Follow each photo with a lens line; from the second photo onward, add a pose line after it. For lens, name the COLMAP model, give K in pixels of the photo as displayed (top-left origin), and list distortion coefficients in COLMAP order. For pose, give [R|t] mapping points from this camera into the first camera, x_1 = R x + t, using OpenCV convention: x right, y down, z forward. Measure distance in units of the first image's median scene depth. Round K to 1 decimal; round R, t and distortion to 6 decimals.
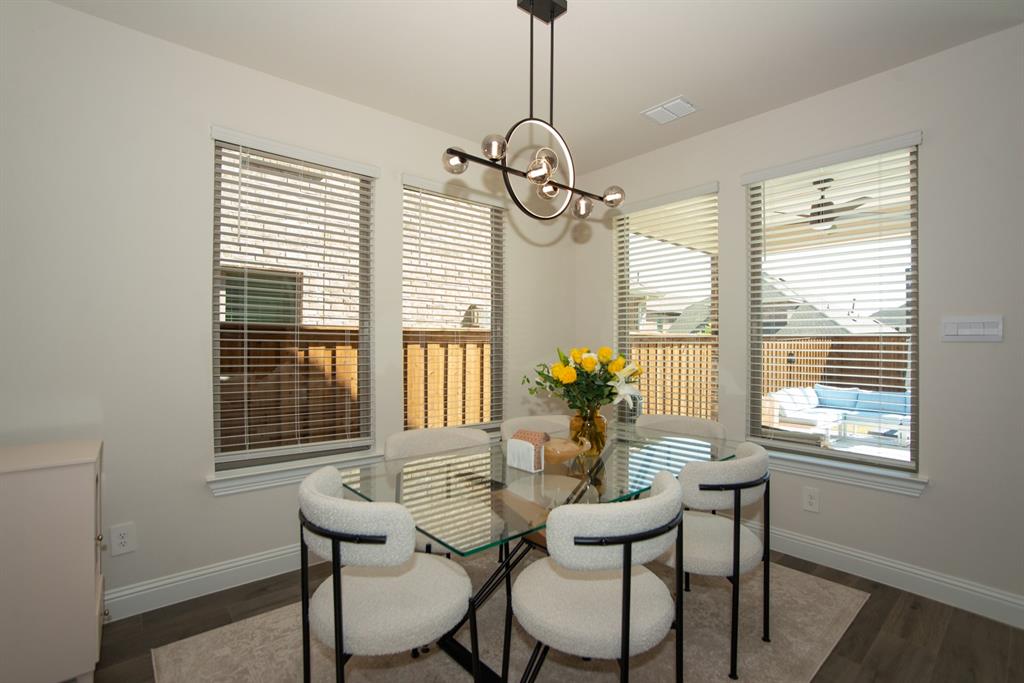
lens RADIAL K [[479.6, 0, 512.0], [0, 479.6, 341.5], [0, 0, 1]] dist [-0.101218, -0.000107]
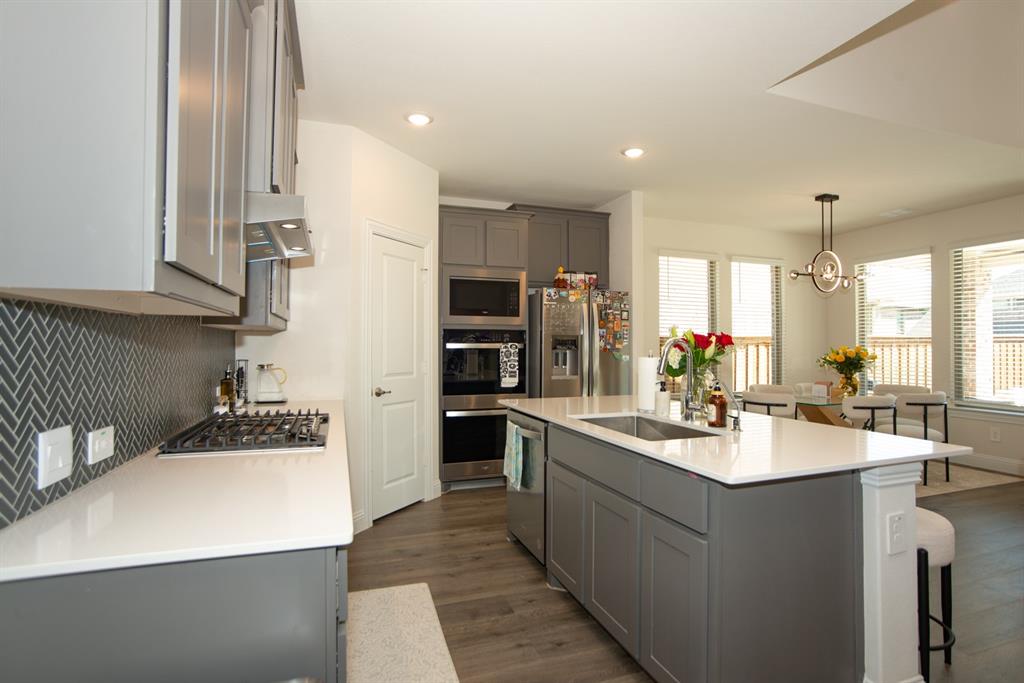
lens RADIAL K [[516.4, 0, 512.0], [0, 516.4, 341.5], [0, 0, 1]] dist [-0.035665, 0.000747]
pose [[0.935082, -0.007780, -0.354345, -0.488568], [0.007121, 0.999970, -0.003164, -0.014340], [0.354359, 0.000435, 0.935109, -1.846173]]
